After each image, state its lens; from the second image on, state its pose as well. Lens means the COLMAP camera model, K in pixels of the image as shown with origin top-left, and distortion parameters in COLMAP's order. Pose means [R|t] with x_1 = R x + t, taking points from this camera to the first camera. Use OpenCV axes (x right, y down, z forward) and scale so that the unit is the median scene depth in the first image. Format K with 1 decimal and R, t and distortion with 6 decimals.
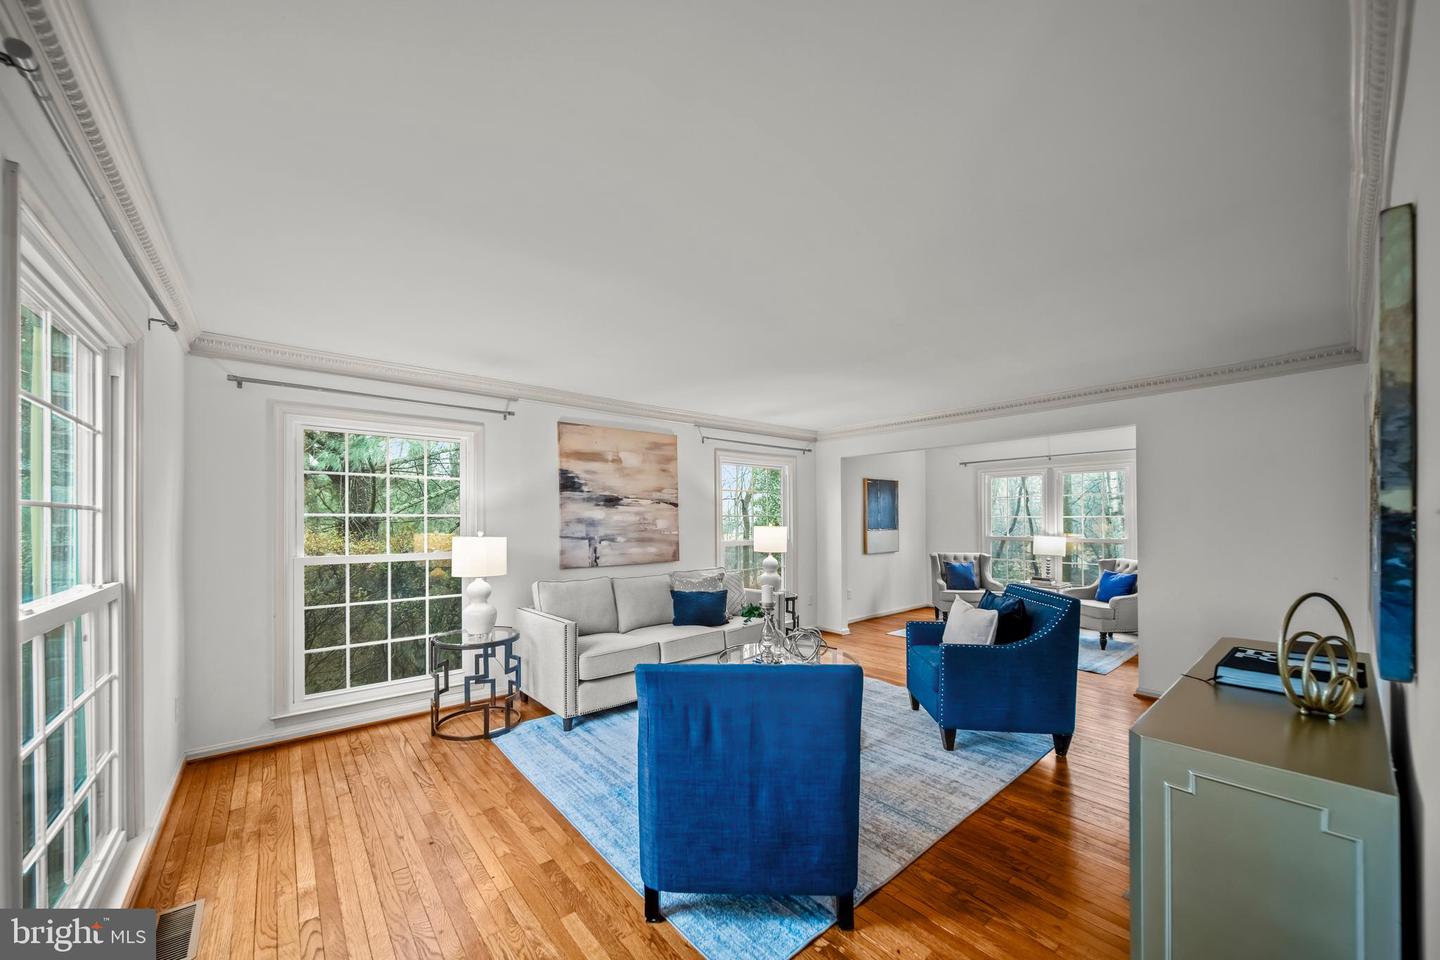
lens RADIAL K [[529.1, 0, 717.4], [0, 529.1, 521.2], [0, 0, 1]] dist [-0.001793, -0.000202]
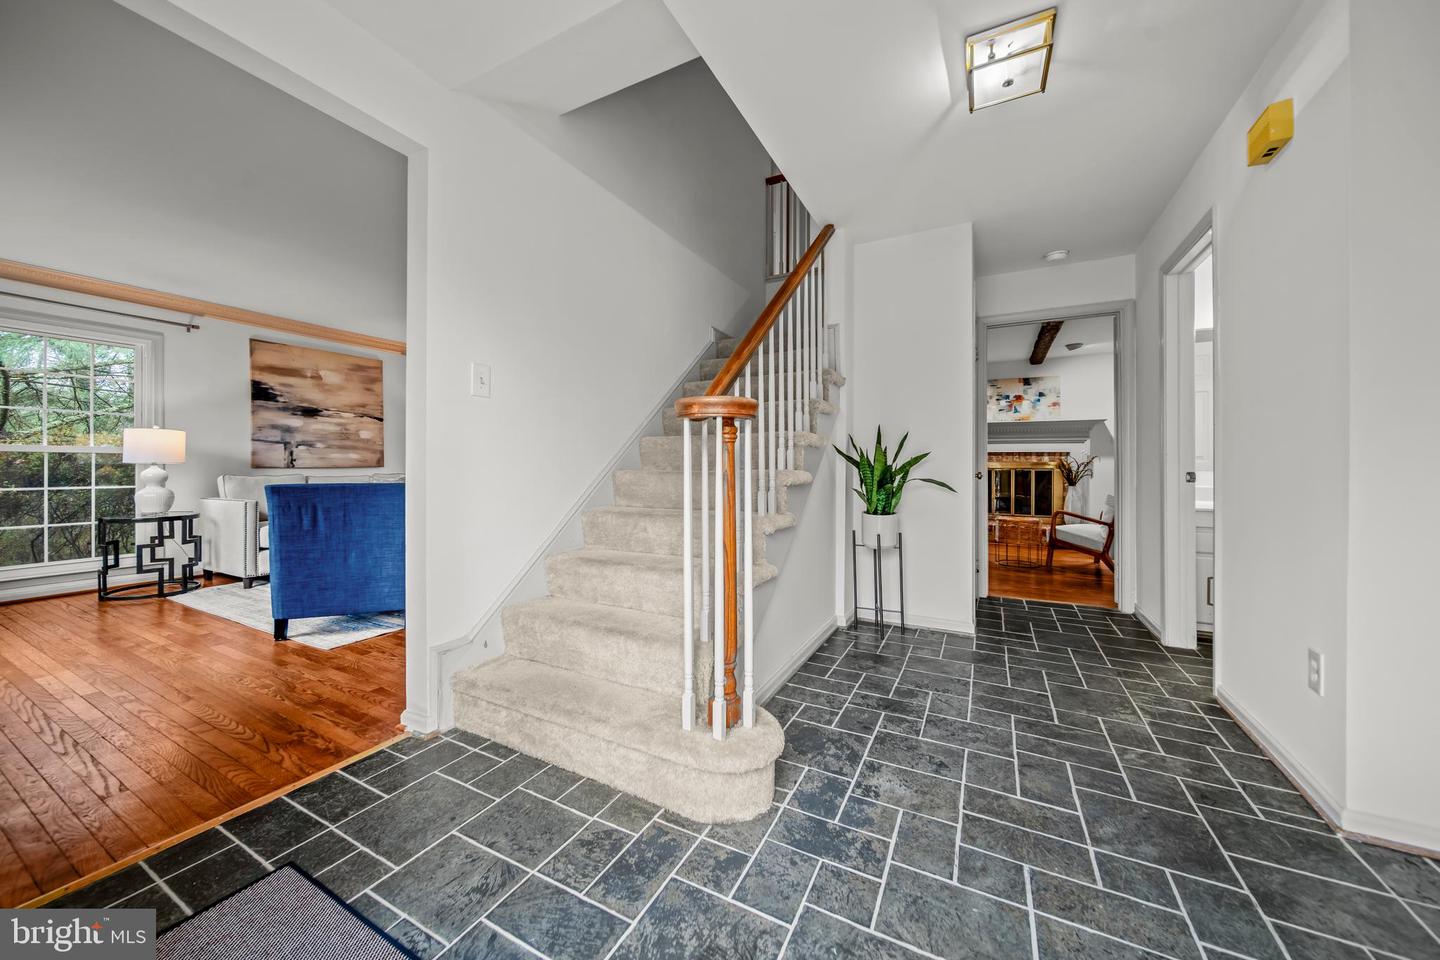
lens RADIAL K [[512.8, 0, 711.3], [0, 512.8, 465.7], [0, 0, 1]] dist [-0.001653, -0.001440]
pose [[0.927278, 0.007654, 0.374295, 0.209485], [-0.009235, 0.999954, 0.002429, 0.073789], [-0.374259, -0.005709, 0.927307, -0.395872]]
